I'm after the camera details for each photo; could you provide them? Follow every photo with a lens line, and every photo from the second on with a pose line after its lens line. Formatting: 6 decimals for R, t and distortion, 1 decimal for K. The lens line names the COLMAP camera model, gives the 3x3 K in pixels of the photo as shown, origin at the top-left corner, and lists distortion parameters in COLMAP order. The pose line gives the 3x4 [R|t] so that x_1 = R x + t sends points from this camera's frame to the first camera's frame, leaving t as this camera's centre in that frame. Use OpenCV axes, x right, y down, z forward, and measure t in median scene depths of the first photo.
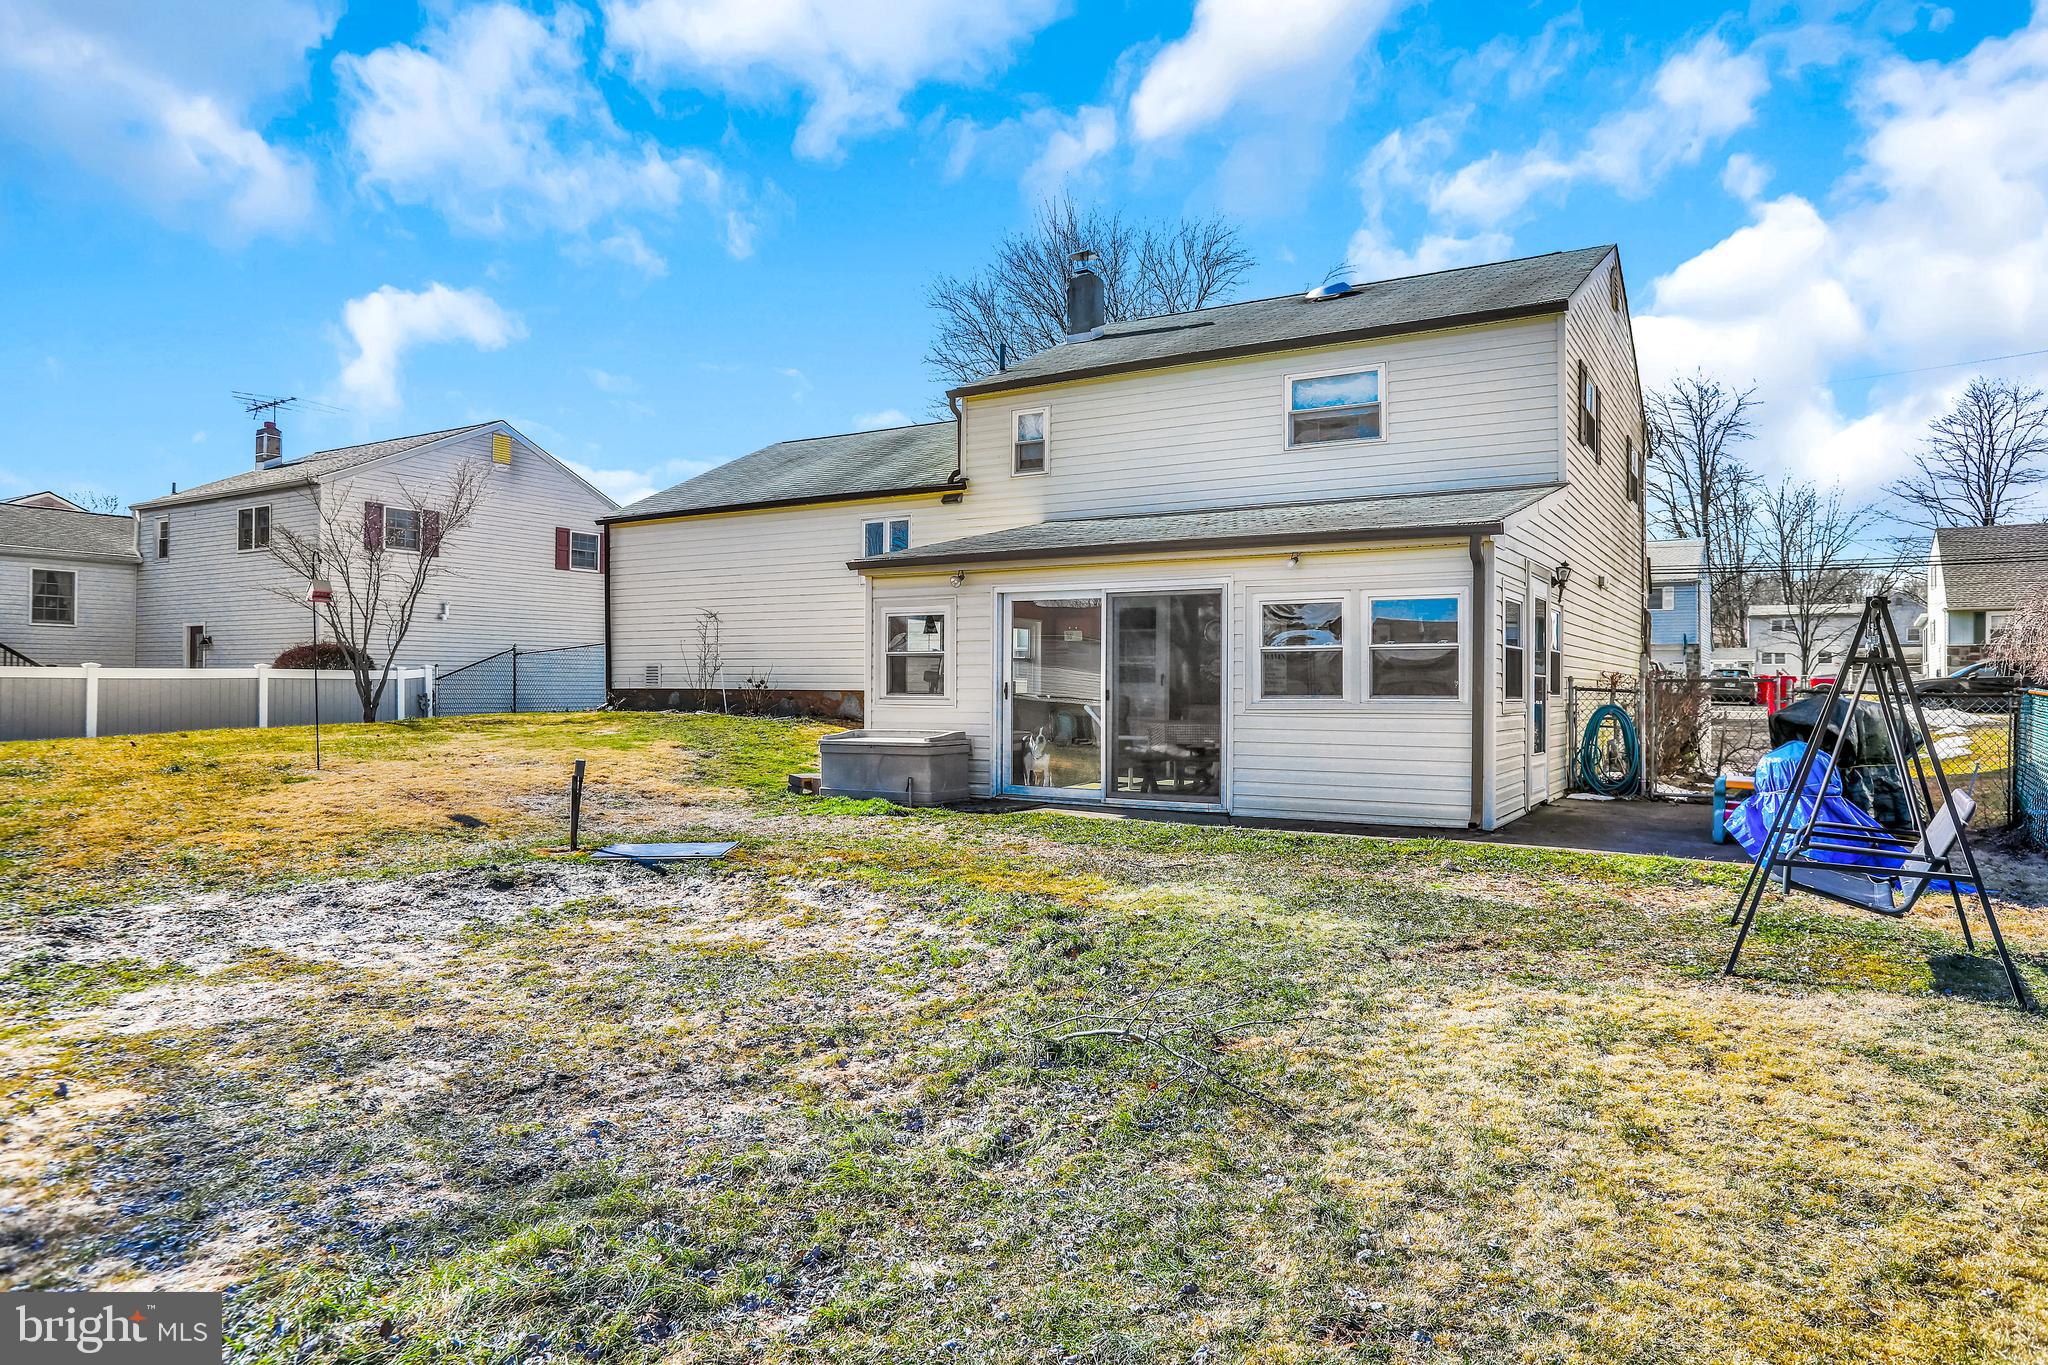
lens RADIAL K [[1272.3, 0, 1023.6], [0, 1272.3, 683.5], [0, 0, 1]] dist [-0.006646, 0.000023]
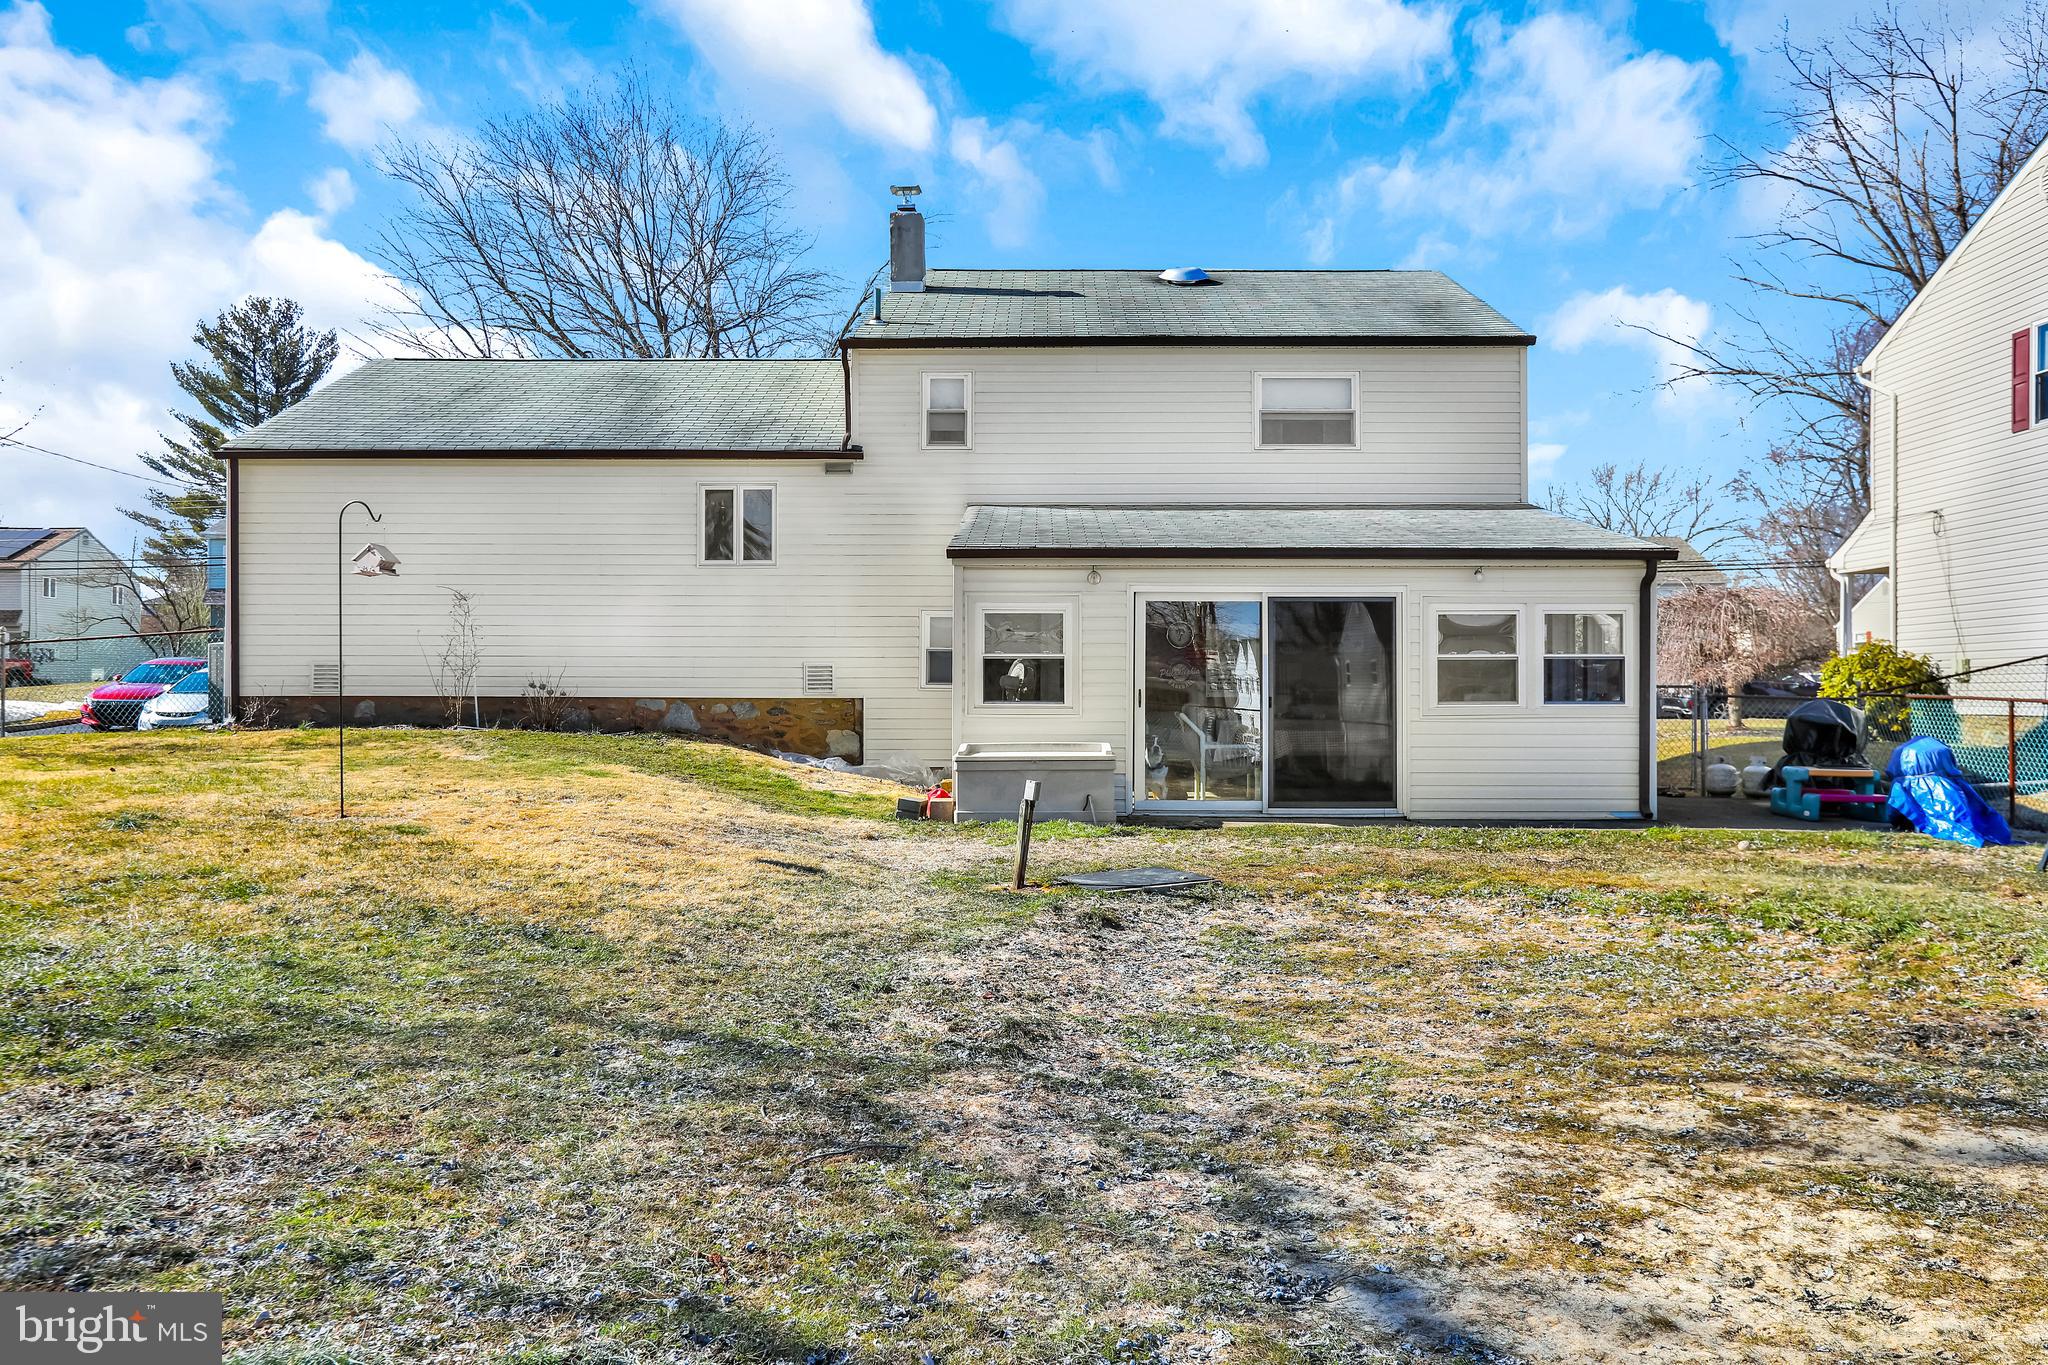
lens RADIAL K [[1619.1, 0, 1019.3], [0, 1619.1, 689.9], [0, 0, 1]] dist [0.035658, 0.005595]
pose [[0.859843, -0.000460, 0.510558, -0.728422], [-0.000735, 0.999997, 0.002138, -0.002567], [-0.510558, -0.002213, 0.859841, 0.032813]]
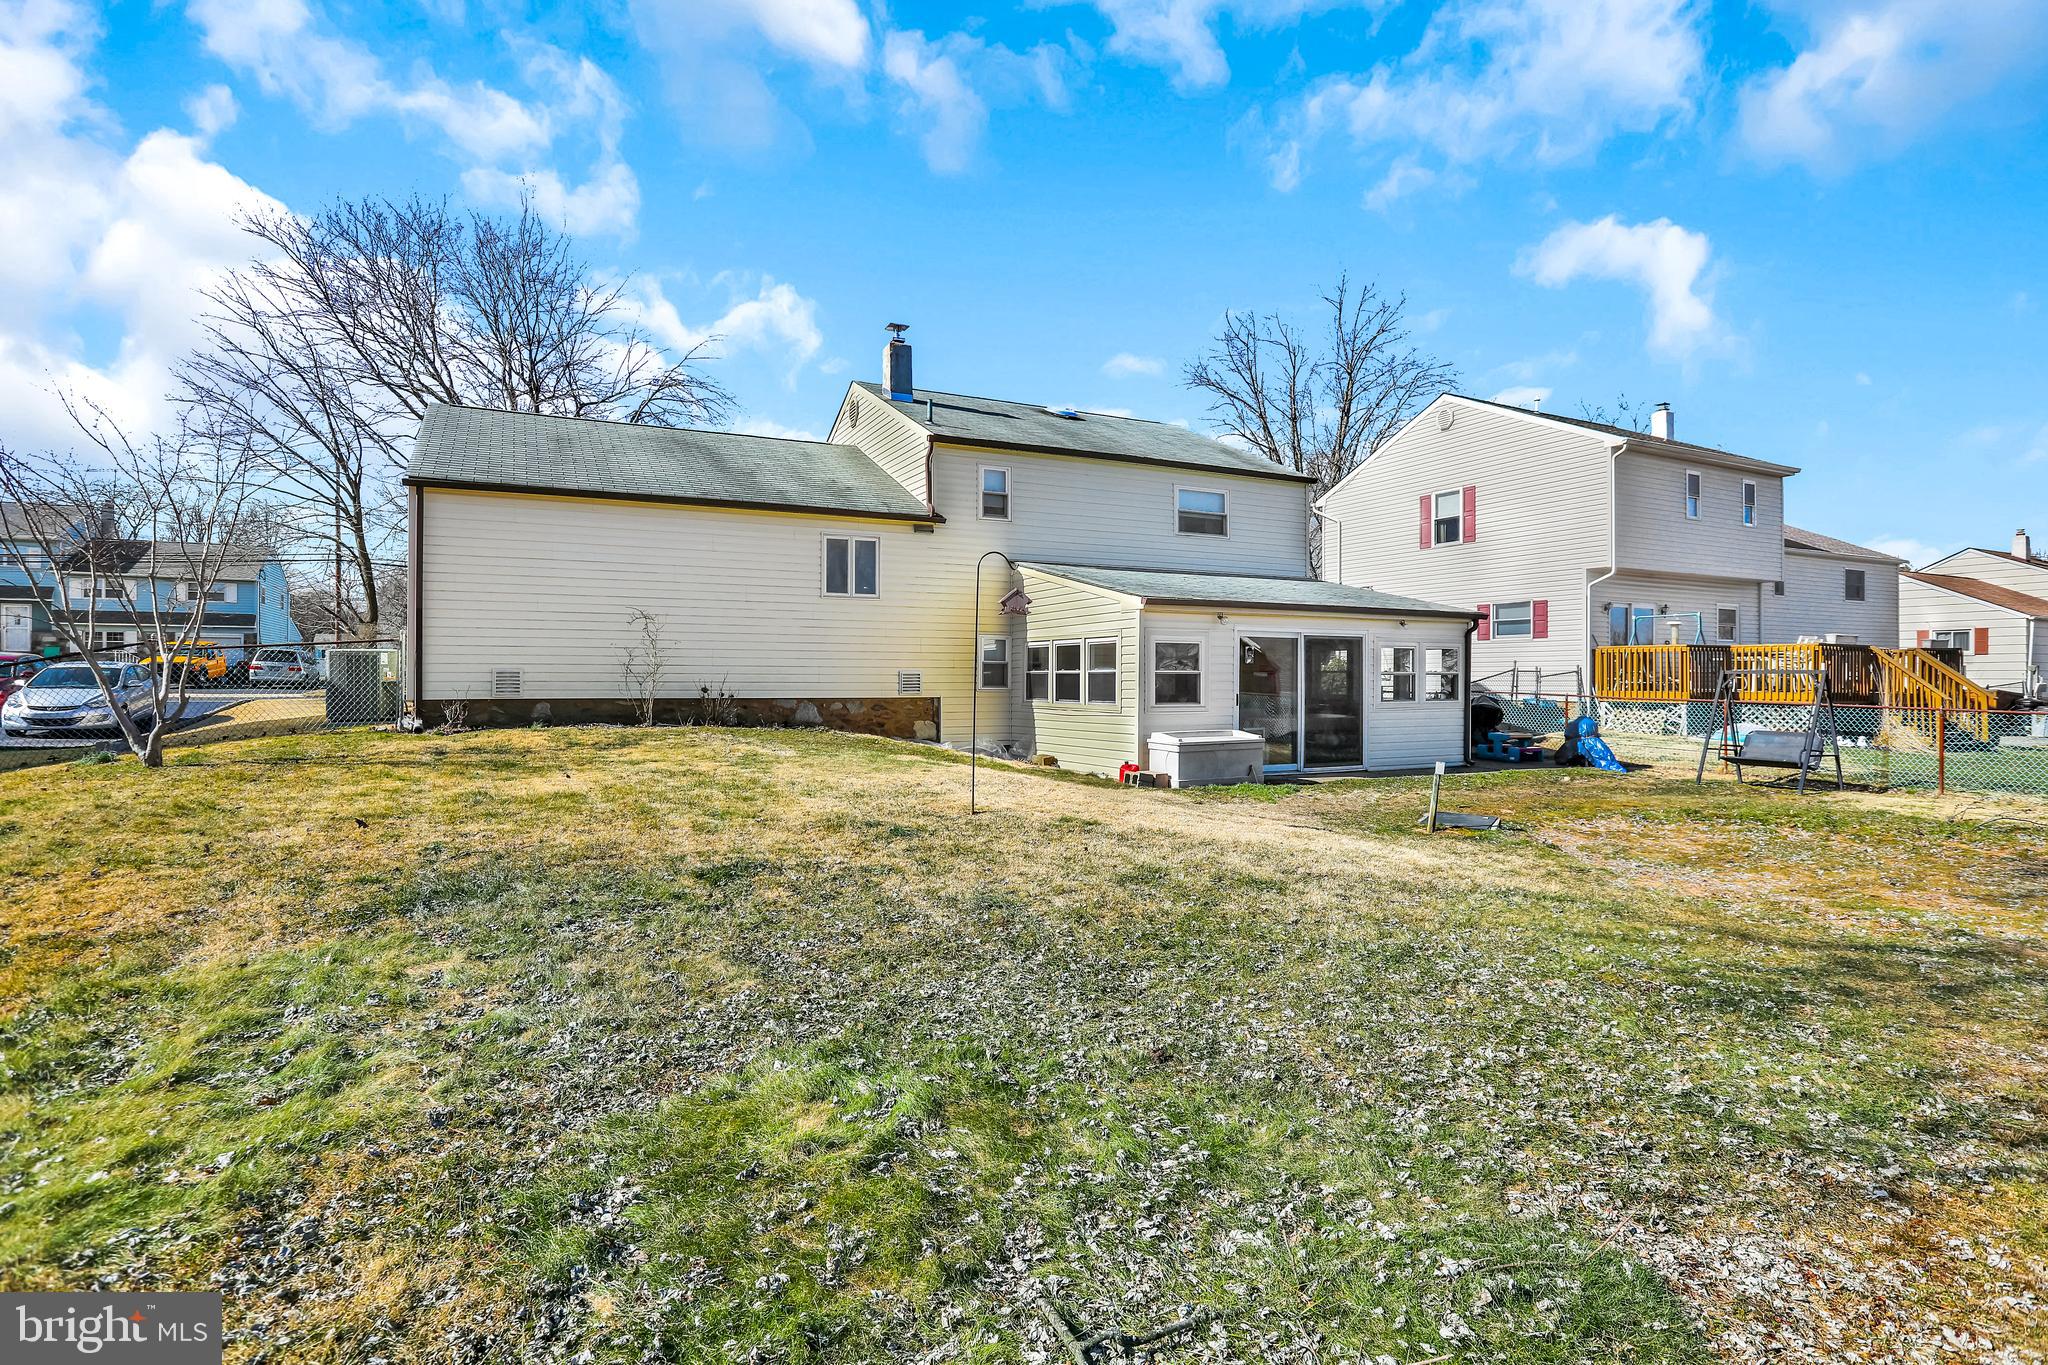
lens RADIAL K [[1071.4, 0, 1029.8], [0, 1071.4, 678.6], [0, 0, 1]] dist [-0.003599, -0.000112]
pose [[0.513448, -0.003123, 0.858115, -1.215257], [-0.004363, 0.999971, 0.006249, -0.025323], [-0.858110, -0.006952, 0.513419, 0.621177]]
